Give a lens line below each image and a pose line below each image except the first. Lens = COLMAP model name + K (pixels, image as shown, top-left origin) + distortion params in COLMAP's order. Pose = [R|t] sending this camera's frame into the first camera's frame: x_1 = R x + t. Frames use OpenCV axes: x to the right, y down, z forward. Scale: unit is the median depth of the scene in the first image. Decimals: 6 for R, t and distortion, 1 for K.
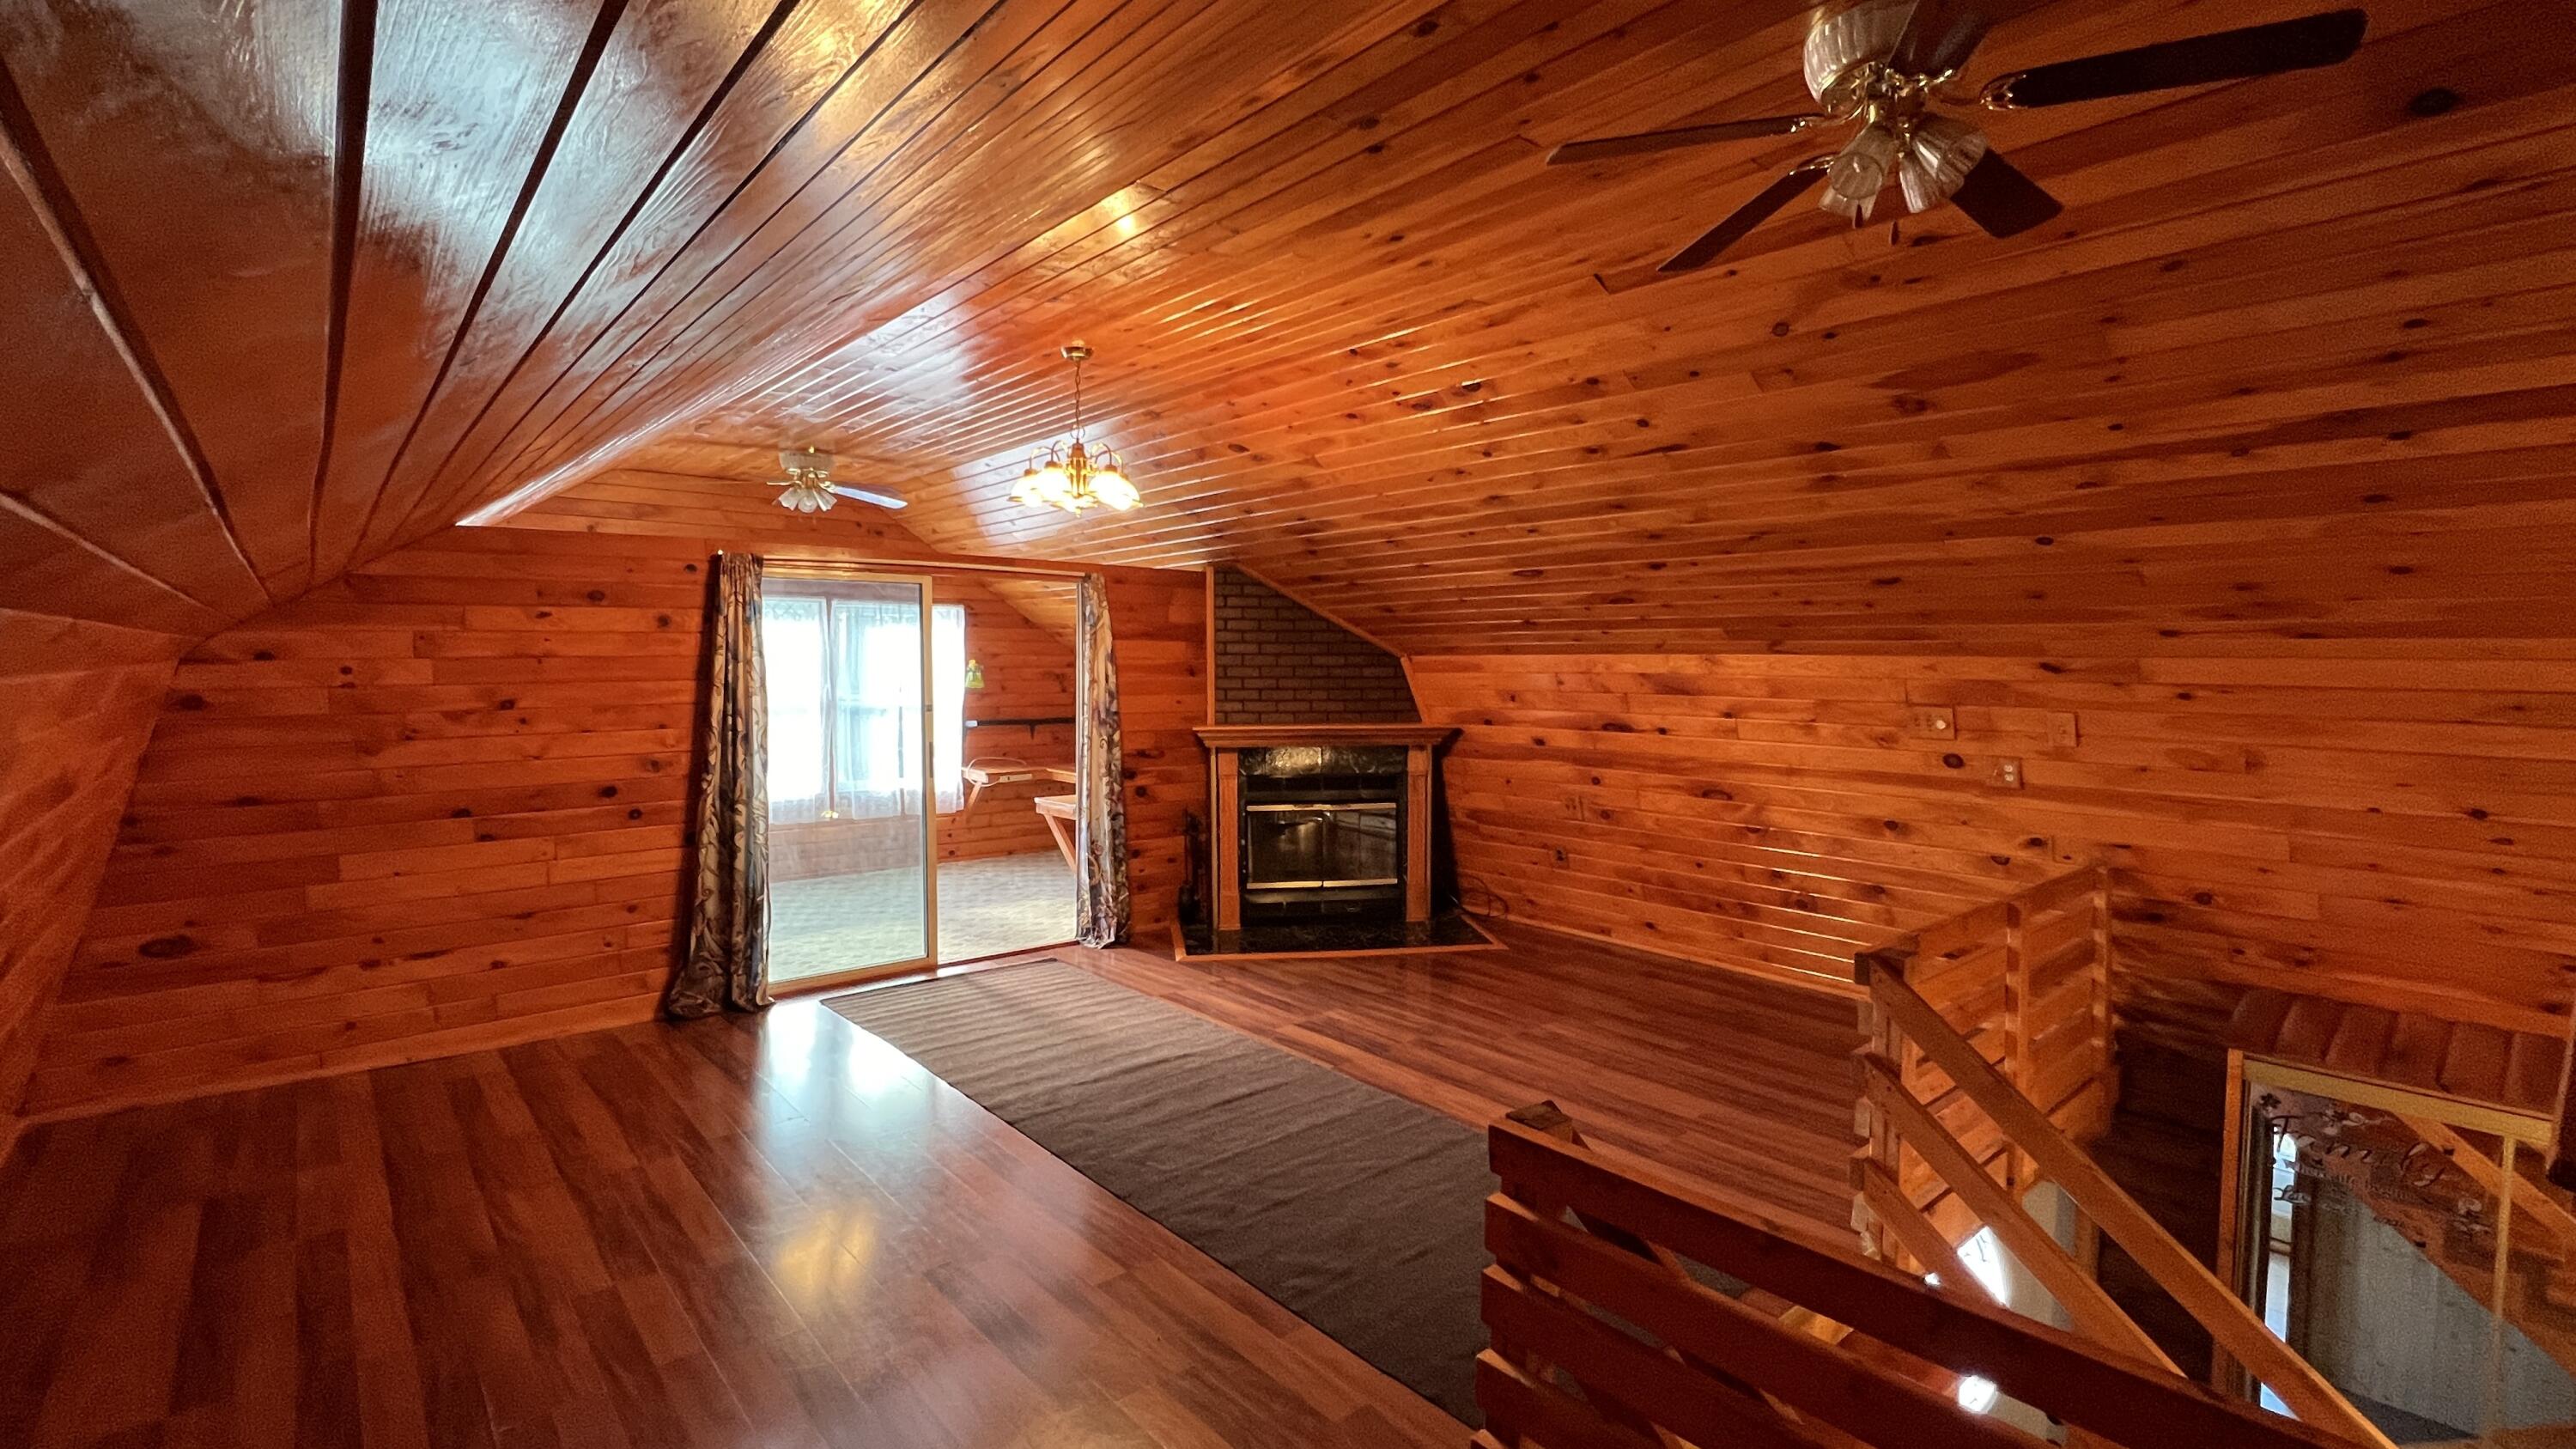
lens RADIAL K [[1143.4, 0, 1289.7], [0, 1143.4, 720.2], [0, 0, 1]] dist [0.000627, 0.000040]
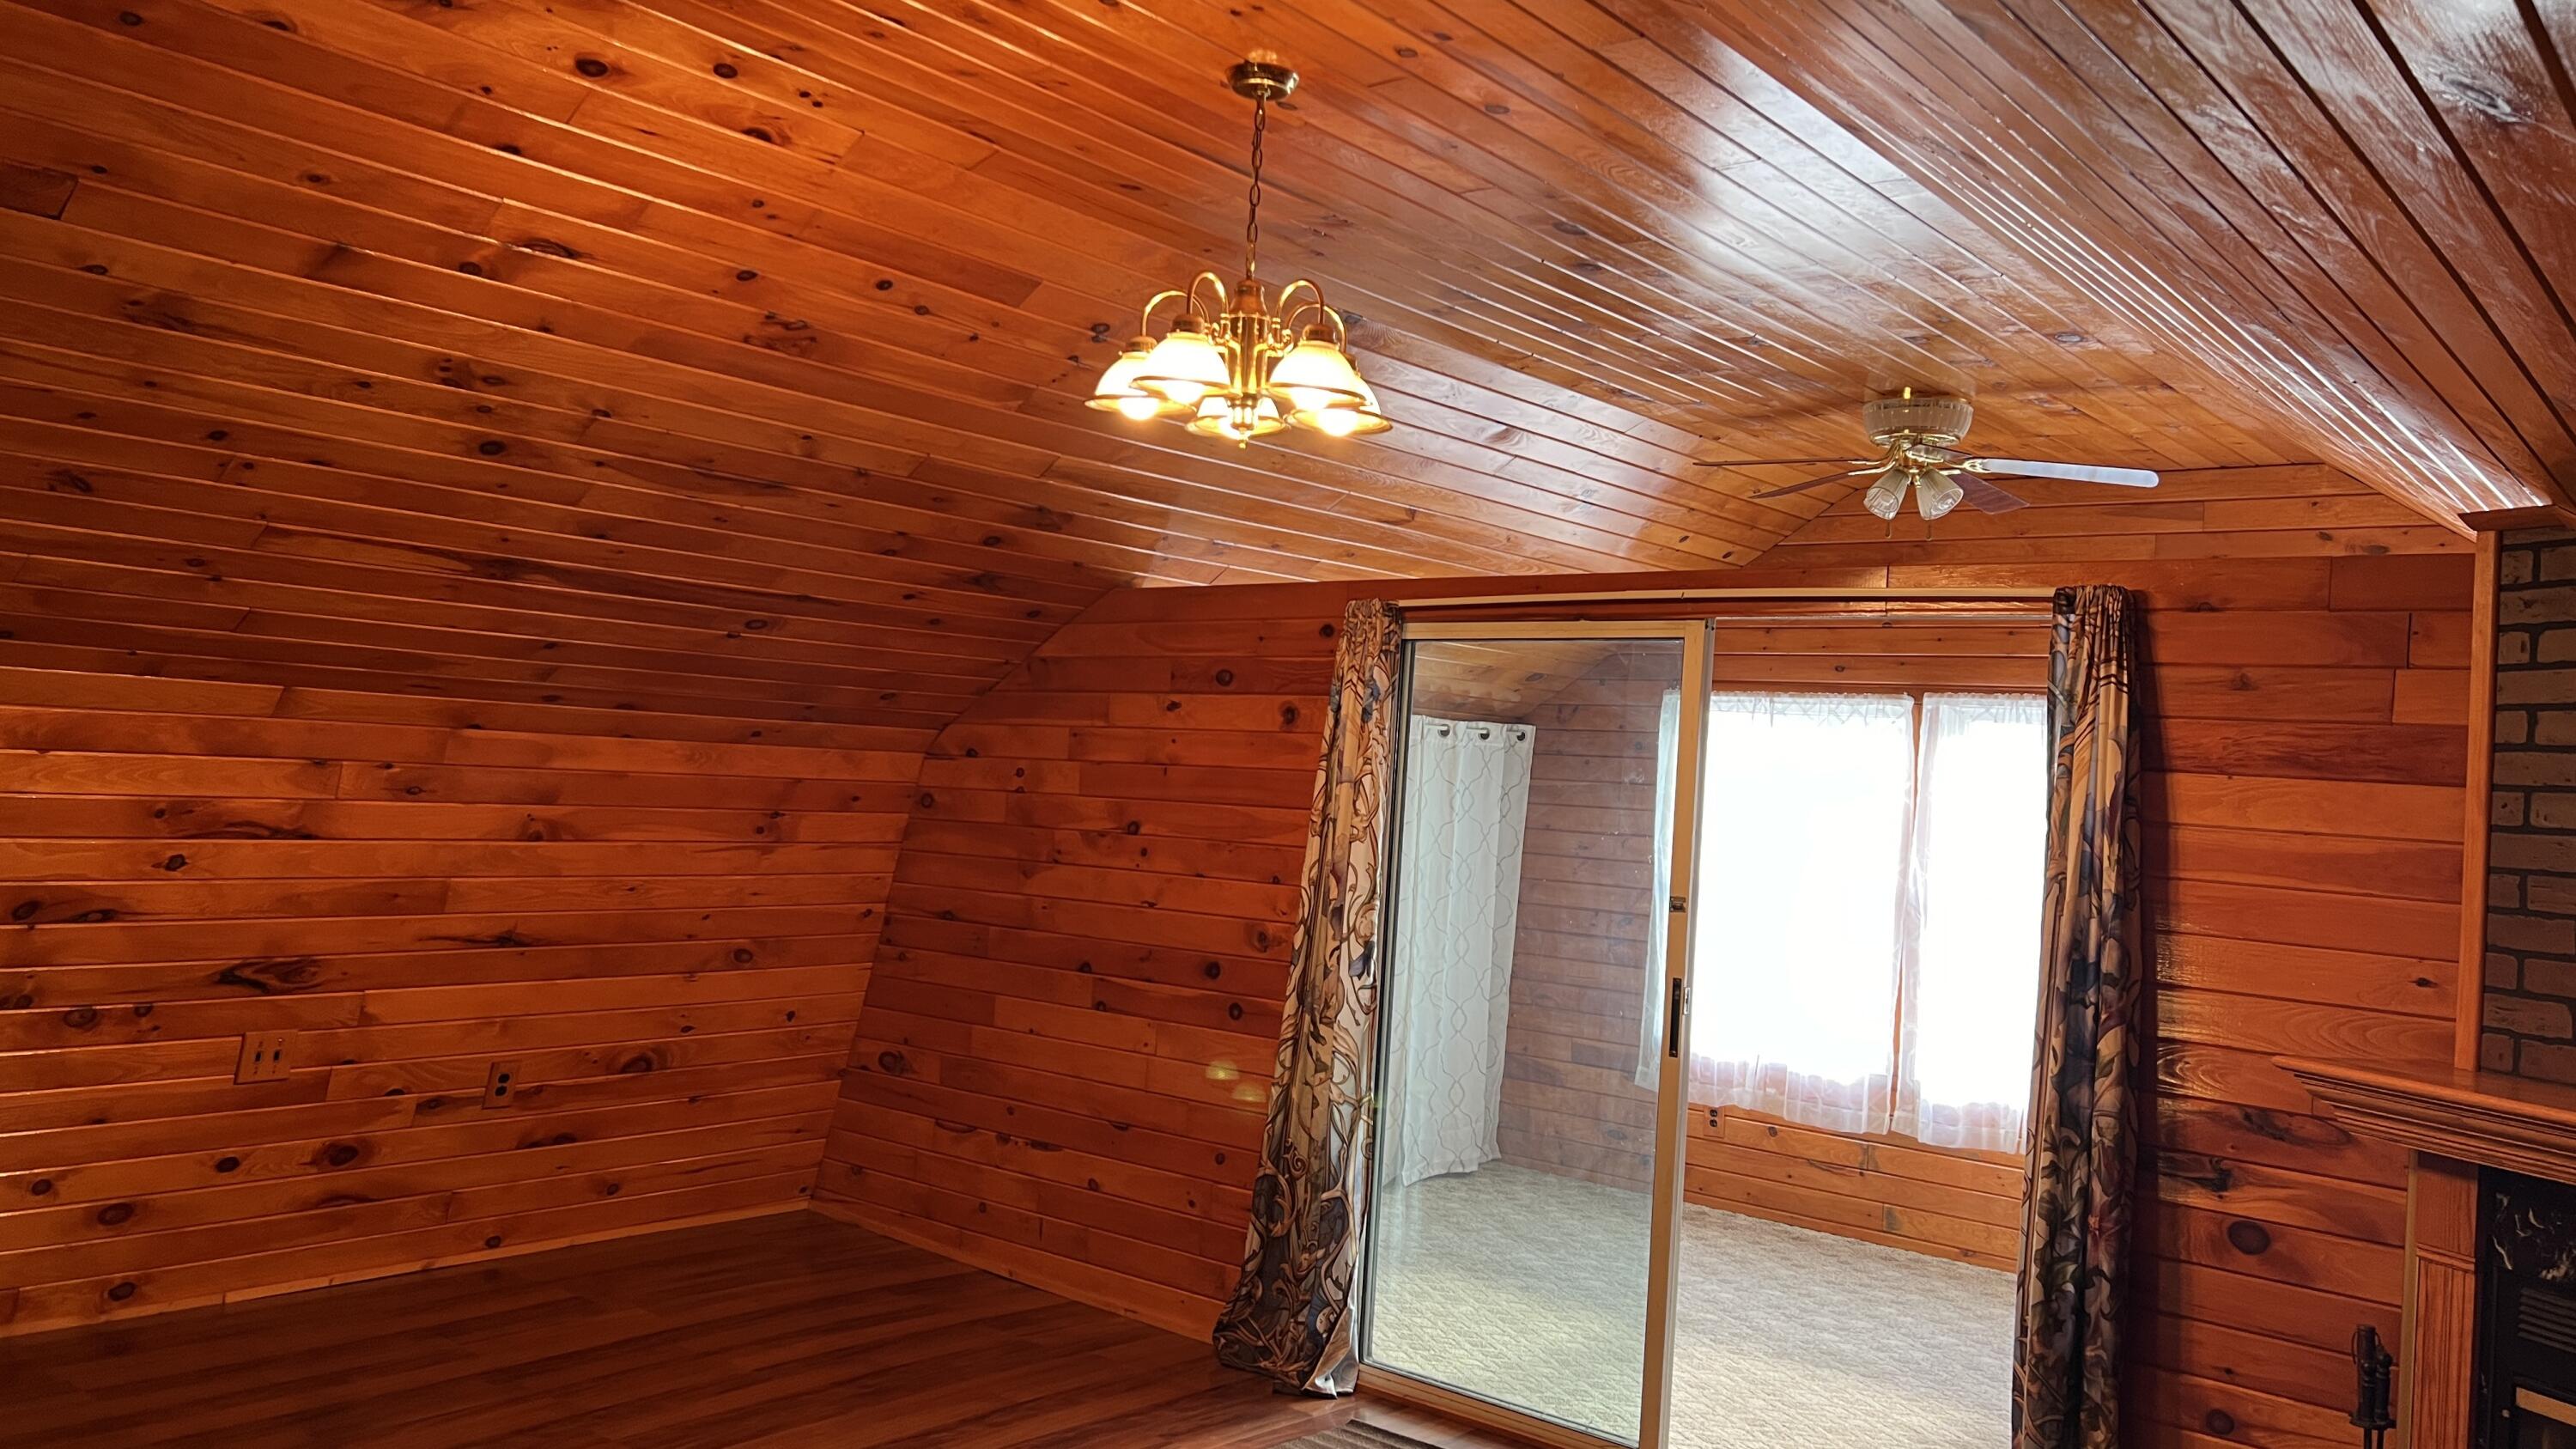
lens RADIAL K [[1927.3, 0, 1287.5], [0, 1927.3, 725.9], [0, 0, 1]] dist [0.084675, -0.000141]
pose [[0.170636, -0.019794, -0.985135, 0.558280], [-0.116032, 0.992438, -0.040038, -0.041247], [0.978478, 0.121139, 0.167049, 0.900213]]
